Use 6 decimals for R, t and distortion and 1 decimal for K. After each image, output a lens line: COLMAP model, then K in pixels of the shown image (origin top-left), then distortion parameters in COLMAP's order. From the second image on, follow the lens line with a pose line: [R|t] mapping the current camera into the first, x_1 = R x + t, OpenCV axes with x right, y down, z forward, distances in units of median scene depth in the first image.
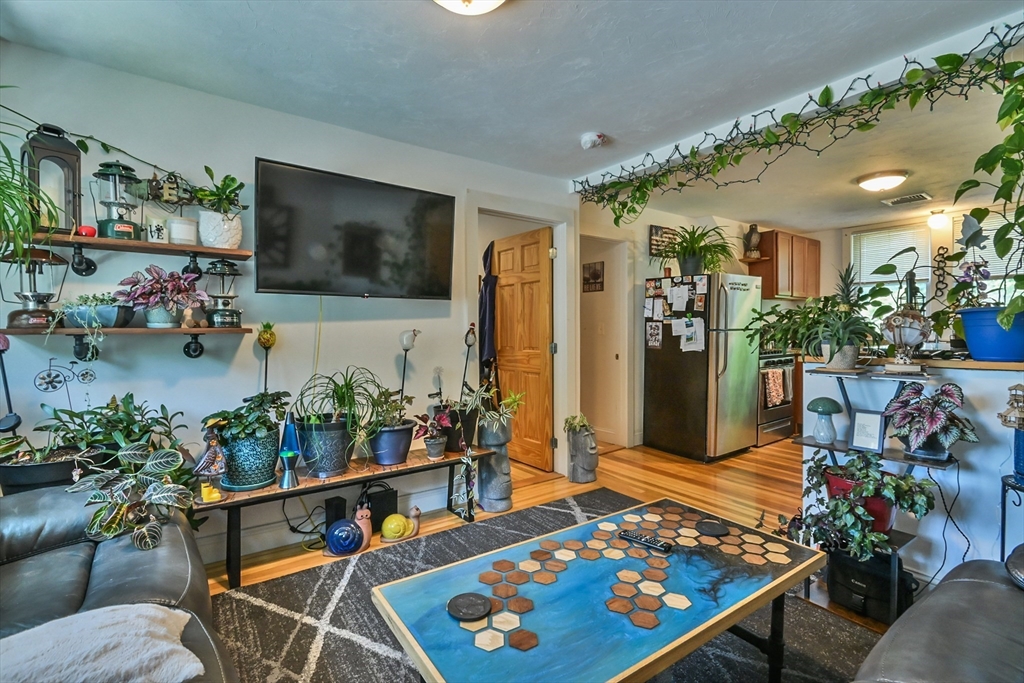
lens RADIAL K [[479.9, 0, 514.4], [0, 479.9, 339.4], [0, 0, 1]] dist [0.001350, -0.000028]
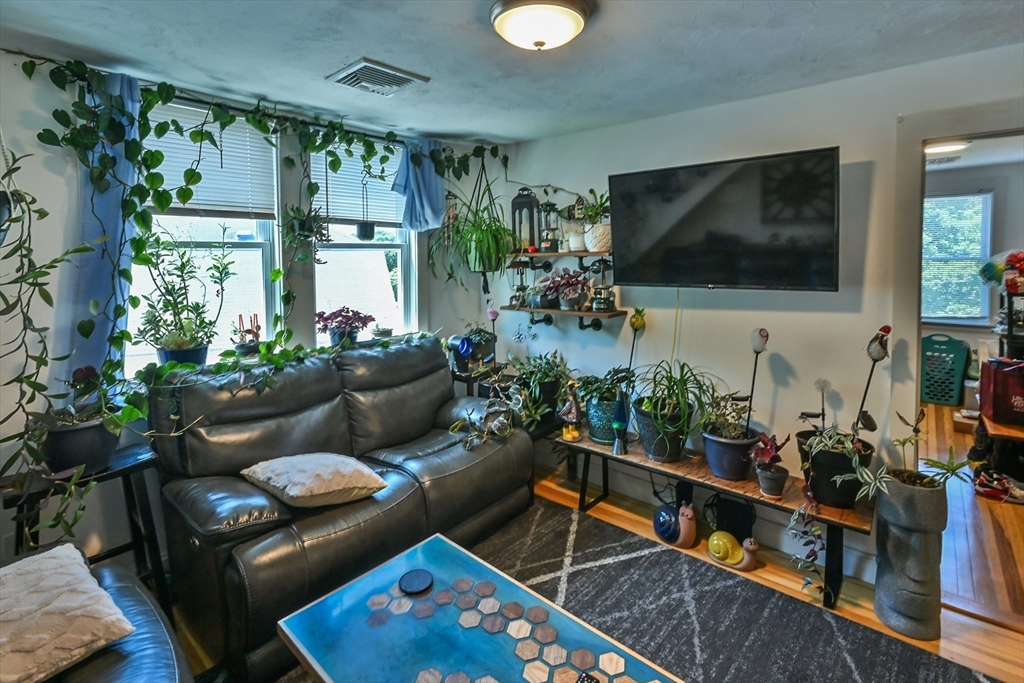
lens RADIAL K [[479.9, 0, 490.7], [0, 479.9, 284.2], [0, 0, 1]] dist [0.001350, -0.000028]
pose [[0.207976, 0.055444, -0.976561, 0.603380], [-0.003063, 0.998424, 0.056033, -0.174776], [0.978129, -0.008663, 0.207818, 0.463338]]
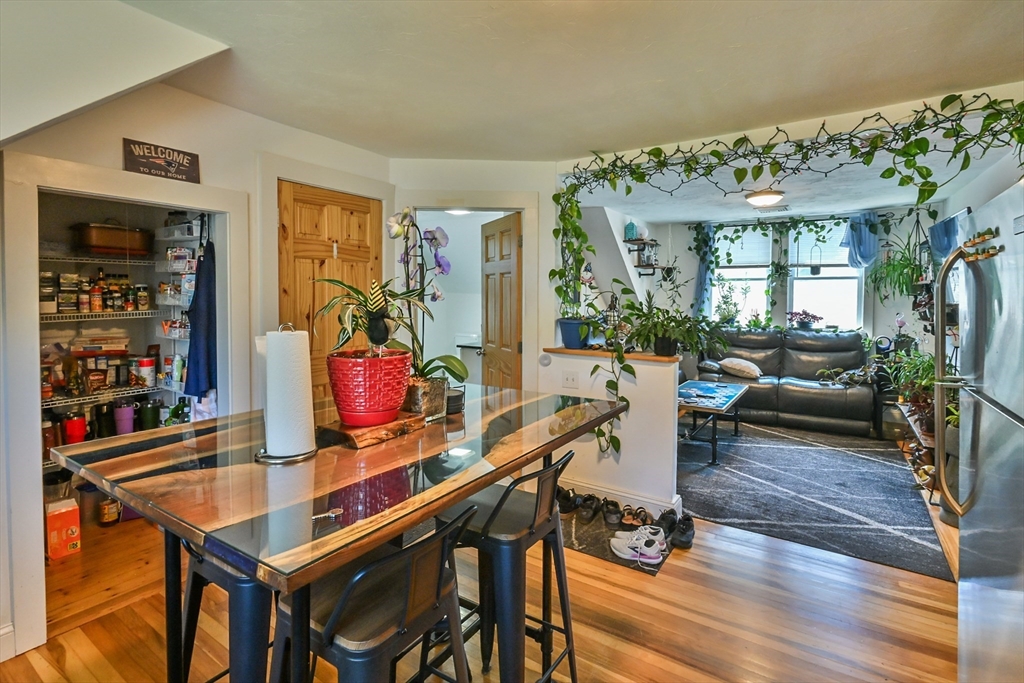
lens RADIAL K [[479.9, 0, 517.0], [0, 479.9, 295.8], [0, 0, 1]] dist [0.001350, -0.000028]
pose [[-0.929647, 0.008542, -0.368353, 1.657386], [-0.000893, 0.999676, 0.025436, -0.176442], [0.368451, 0.023976, -0.929338, 2.247924]]
